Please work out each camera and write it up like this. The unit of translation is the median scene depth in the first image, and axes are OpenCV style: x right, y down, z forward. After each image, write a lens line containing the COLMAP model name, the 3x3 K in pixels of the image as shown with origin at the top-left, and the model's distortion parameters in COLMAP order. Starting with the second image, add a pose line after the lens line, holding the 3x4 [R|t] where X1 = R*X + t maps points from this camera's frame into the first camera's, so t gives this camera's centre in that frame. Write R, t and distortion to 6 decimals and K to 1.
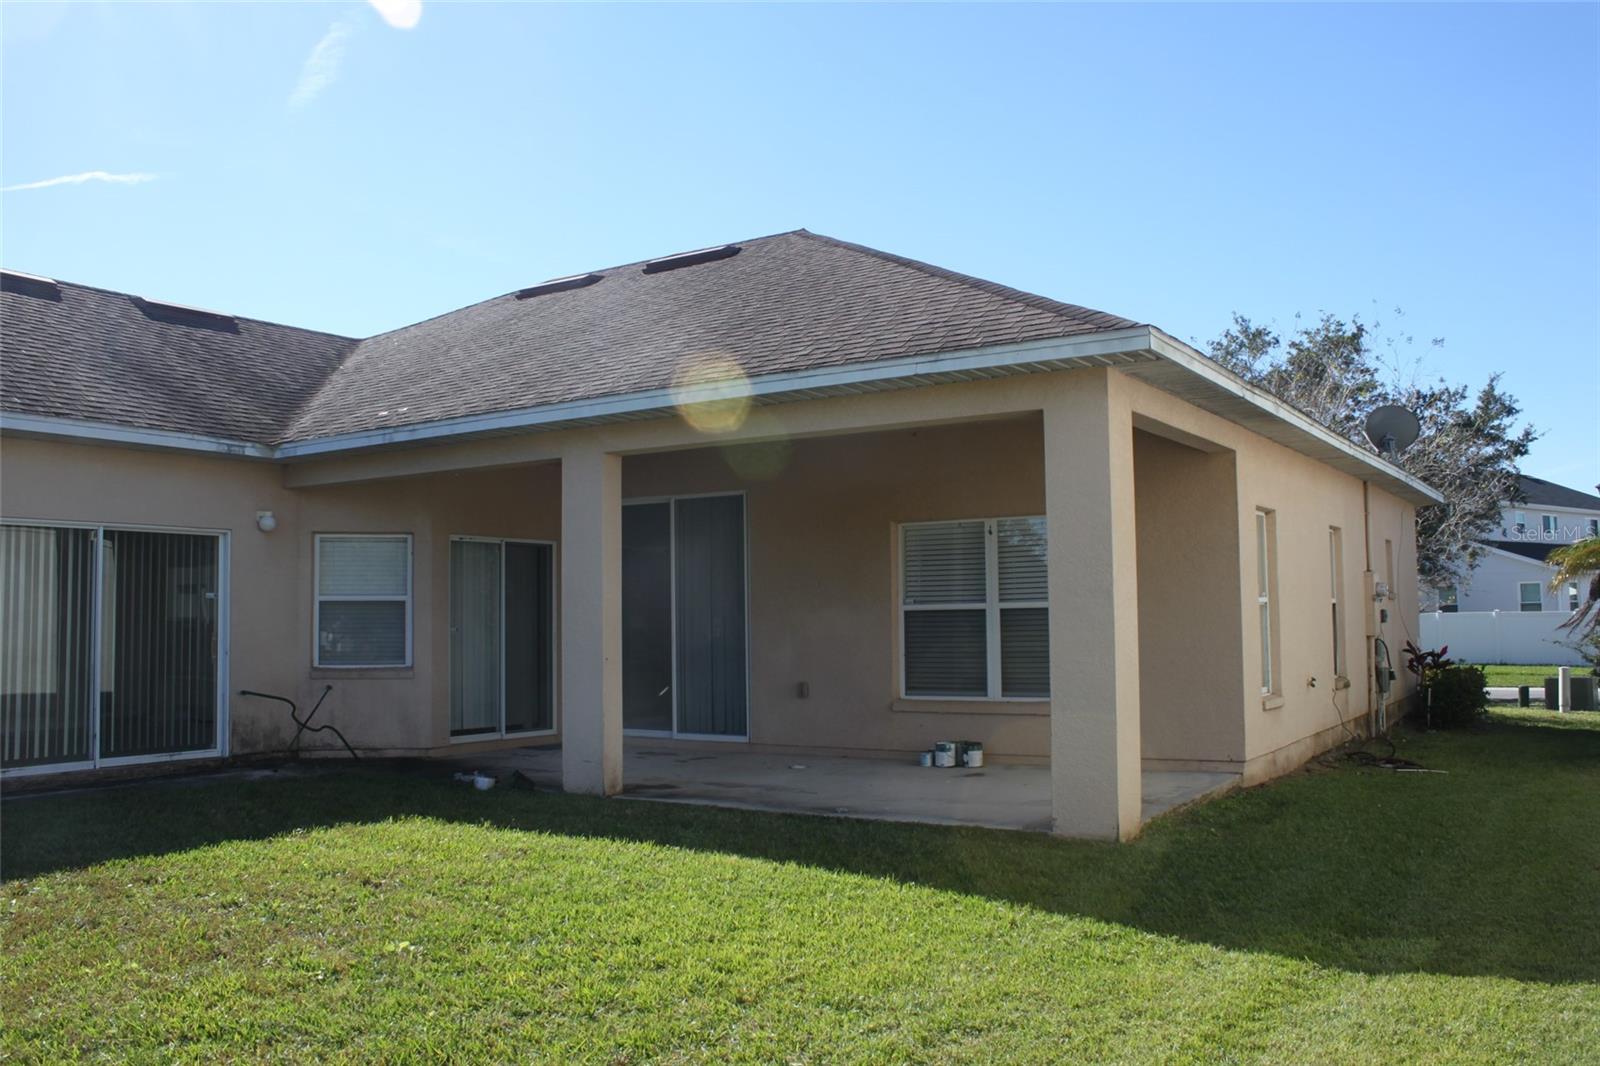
lens RADIAL K [[1352.6, 0, 804.8], [0, 1352.6, 522.6], [0, 0, 1]] dist [-0.169302, 0.154792]
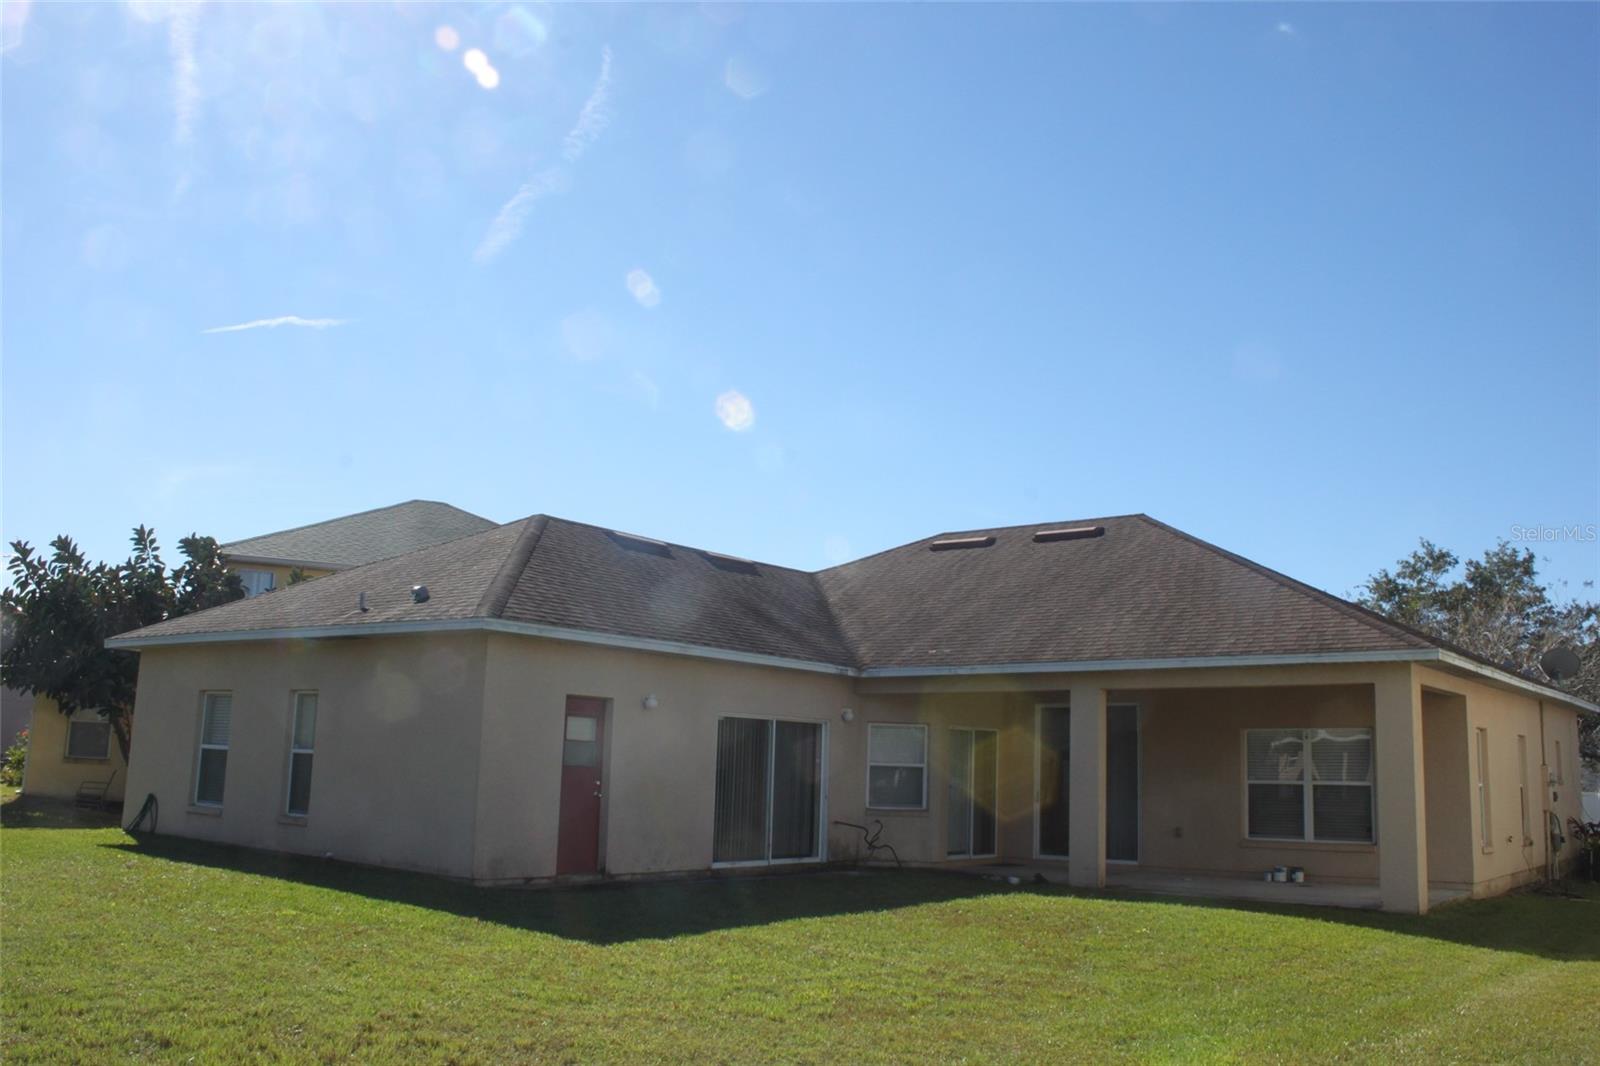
lens RADIAL K [[1352.6, 0, 804.8], [0, 1352.6, 522.6], [0, 0, 1]] dist [-0.169302, 0.154792]
pose [[0.994502, 0.026535, -0.101298, -0.301857], [-0.037371, 0.993597, -0.106626, -0.056456], [0.097820, 0.109825, 0.989126, -0.644345]]
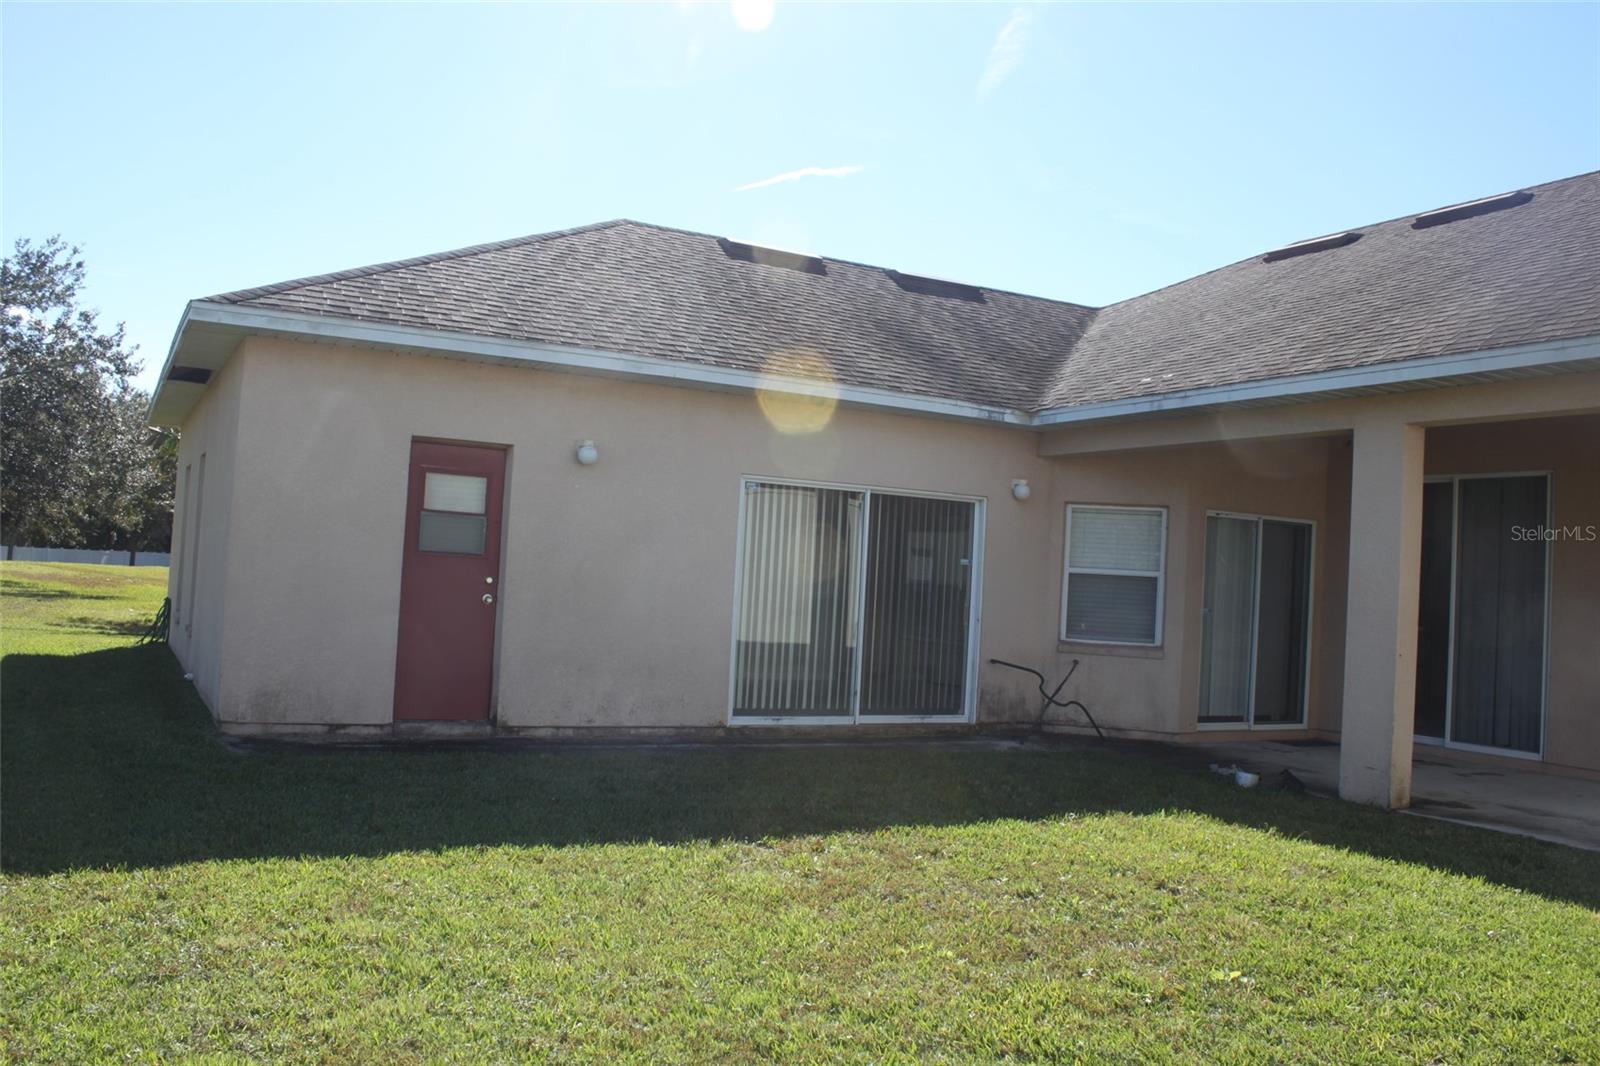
lens RADIAL K [[1352.6, 0, 804.8], [0, 1352.6, 522.6], [0, 0, 1]] dist [-0.169302, 0.154792]
pose [[0.873977, 0.039157, -0.484386, -0.061221], [-0.030296, 0.999200, 0.026111, 0.002370], [0.485021, -0.008145, 0.874464, 0.041991]]
